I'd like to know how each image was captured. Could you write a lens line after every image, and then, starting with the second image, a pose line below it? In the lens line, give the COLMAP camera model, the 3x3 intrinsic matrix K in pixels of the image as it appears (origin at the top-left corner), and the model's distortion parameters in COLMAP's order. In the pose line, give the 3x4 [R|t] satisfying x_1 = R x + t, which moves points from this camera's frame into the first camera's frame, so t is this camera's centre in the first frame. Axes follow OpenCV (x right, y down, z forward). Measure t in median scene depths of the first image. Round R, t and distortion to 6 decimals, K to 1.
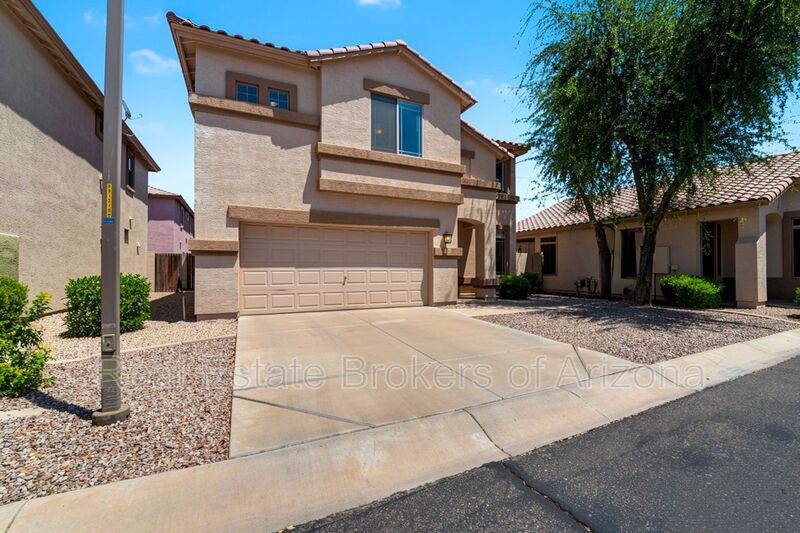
lens RADIAL K [[343.7, 0, 413.9], [0, 343.7, 267.7], [0, 0, 1]] dist [-0.022560, 0.002711]
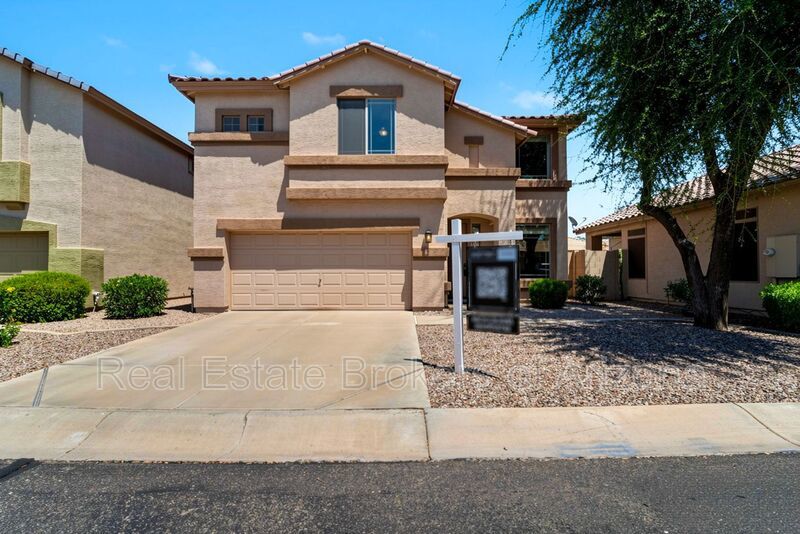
lens RADIAL K [[343.7, 0, 403.7], [0, 343.7, 266.8], [0, 0, 1]] dist [-0.022560, 0.002711]
pose [[0.894358, -0.005909, -0.447313, 0.492875], [0.002618, 0.999965, -0.007975, -0.000959], [0.447344, 0.005962, 0.894342, 0.173236]]
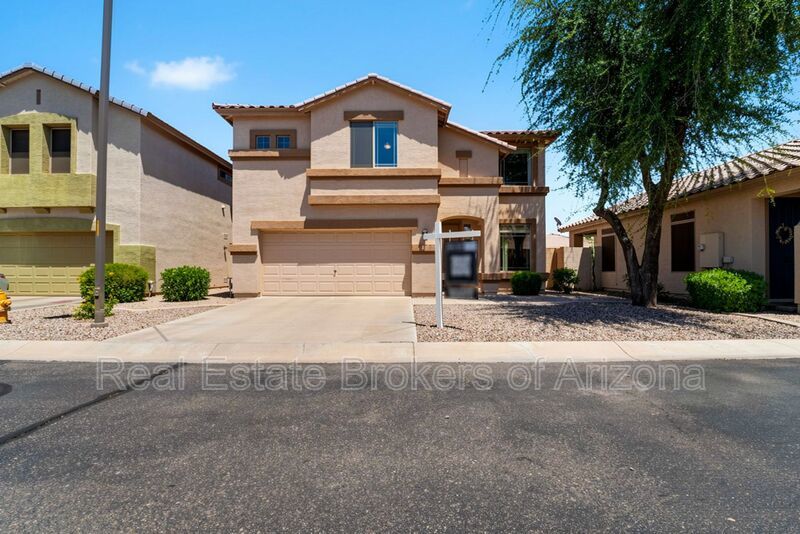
lens RADIAL K [[343.7, 0, 404.3], [0, 343.7, 265.2], [0, 0, 1]] dist [-0.022560, 0.002711]
pose [[0.889728, -0.006312, -0.456446, 0.601030], [0.002445, 0.999956, -0.009063, 0.021280], [0.456484, 0.006947, 0.889705, -0.015140]]
